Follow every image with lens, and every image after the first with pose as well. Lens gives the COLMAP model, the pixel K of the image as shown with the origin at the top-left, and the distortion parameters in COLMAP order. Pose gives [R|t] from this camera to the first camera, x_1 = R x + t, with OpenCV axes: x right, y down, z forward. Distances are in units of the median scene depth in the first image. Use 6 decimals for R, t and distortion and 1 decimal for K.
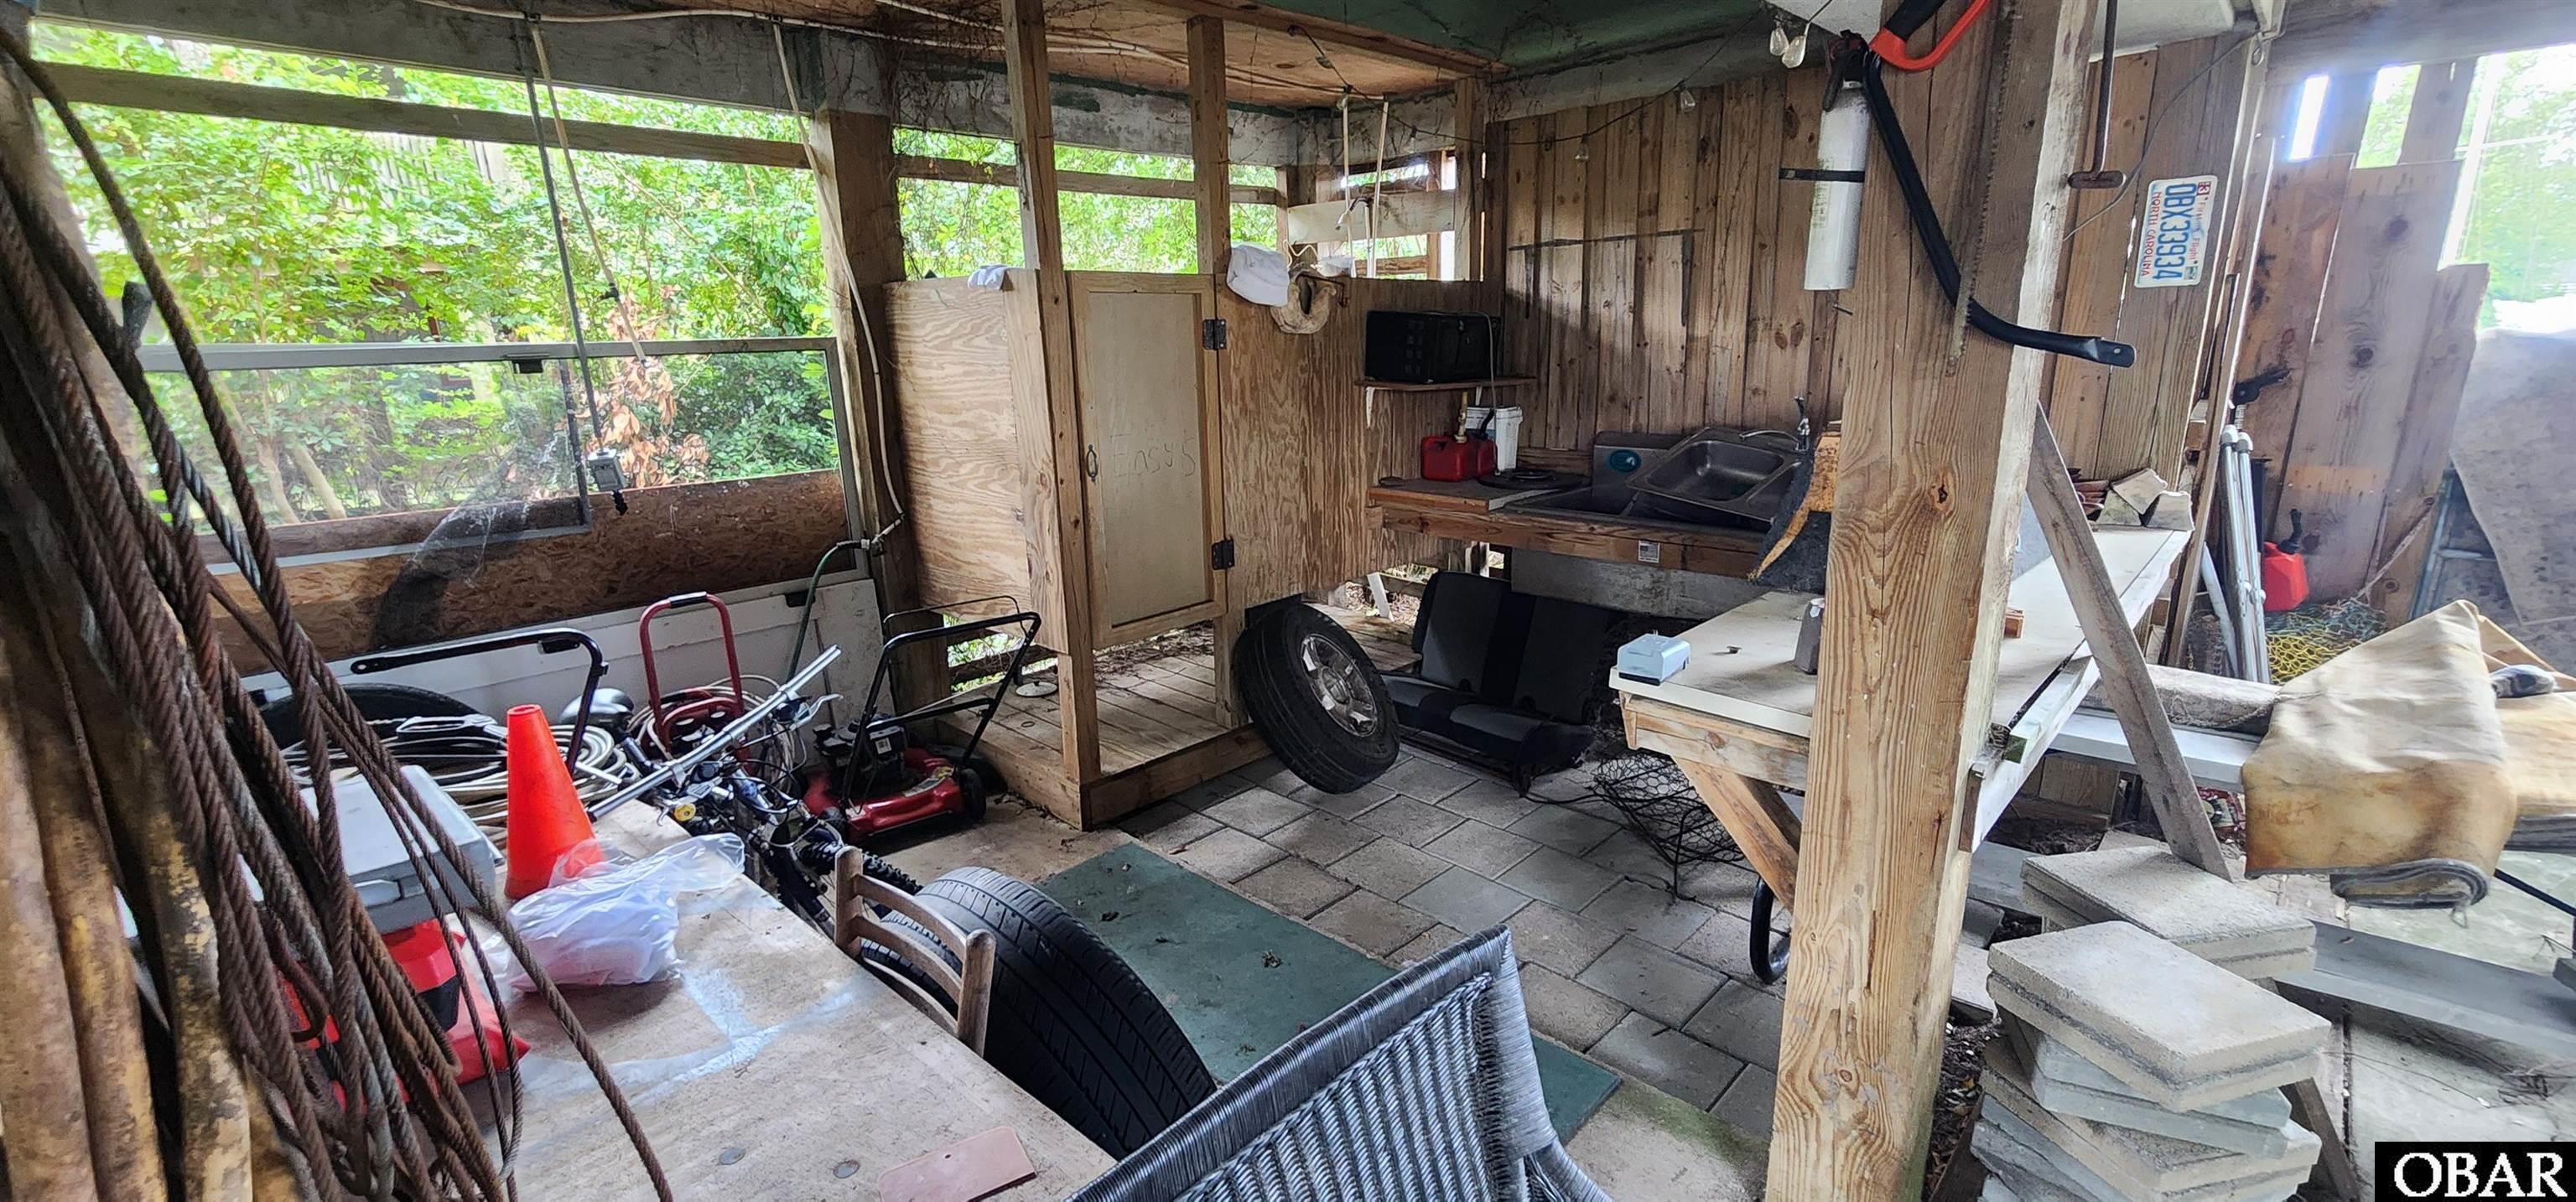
lens RADIAL K [[1060.1, 0, 1328.2], [0, 1060.1, 603.1], [0, 0, 1]] dist [0.012003, 0.000440]
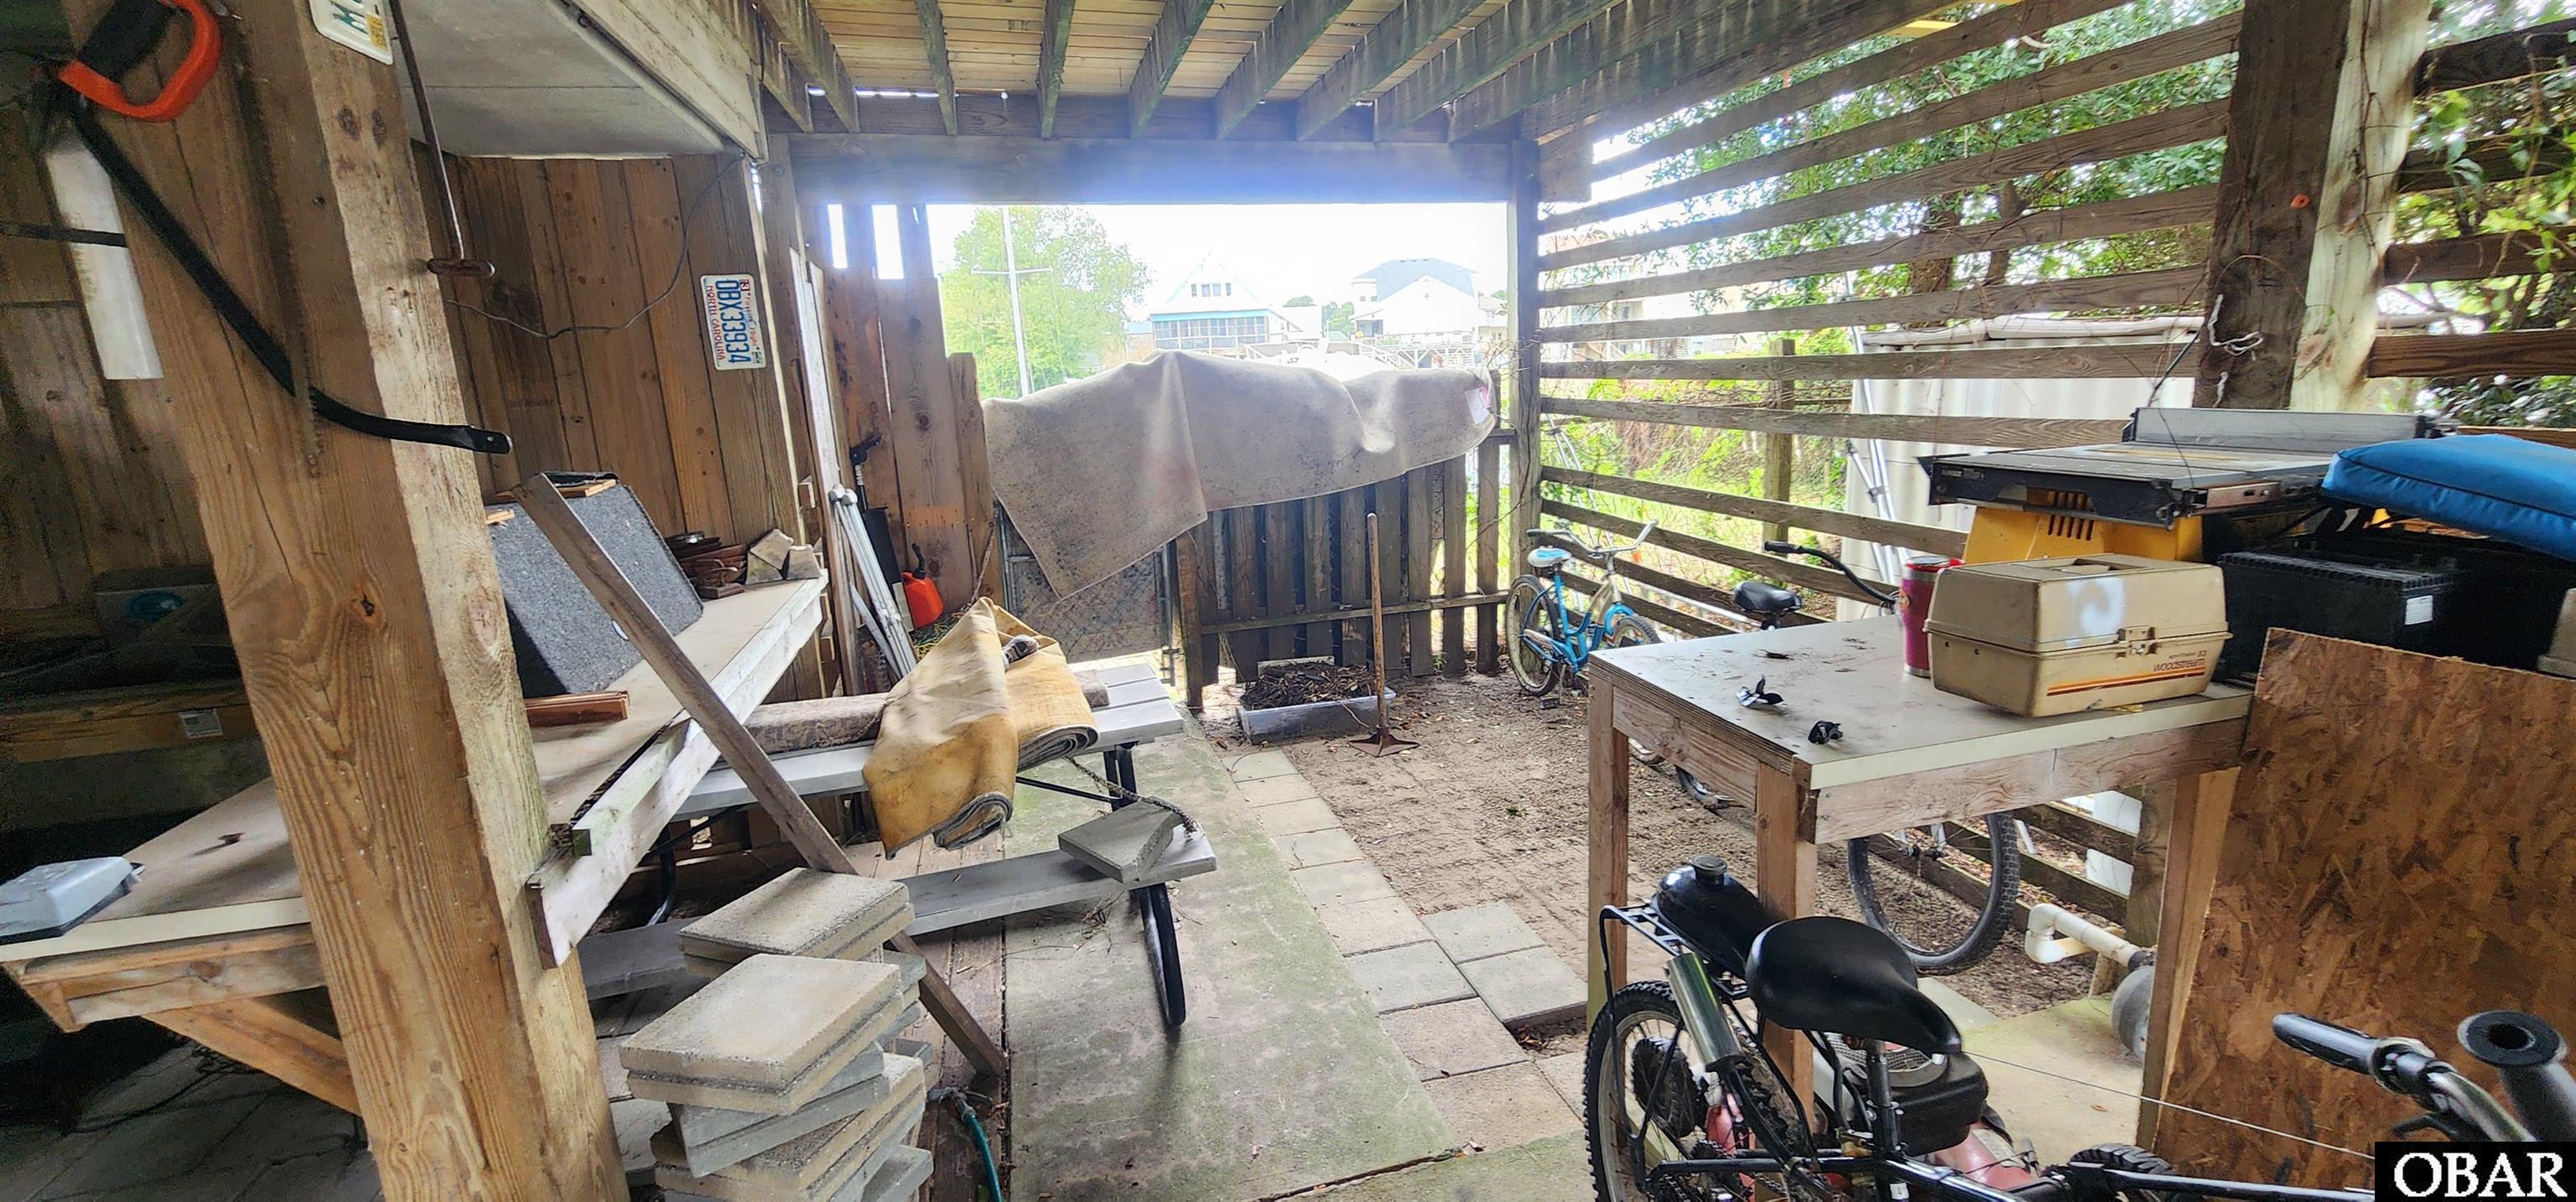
lens RADIAL K [[1067.9, 0, 1301.8], [0, 1067.9, 600.6], [0, 0, 1]] dist [-0.003258, 0.000393]
pose [[0.523441, -0.187187, 0.831246, 0.182706], [0.247186, 0.966976, 0.062097, 0.021087], [-0.815419, 0.172968, 0.552425, -0.083271]]
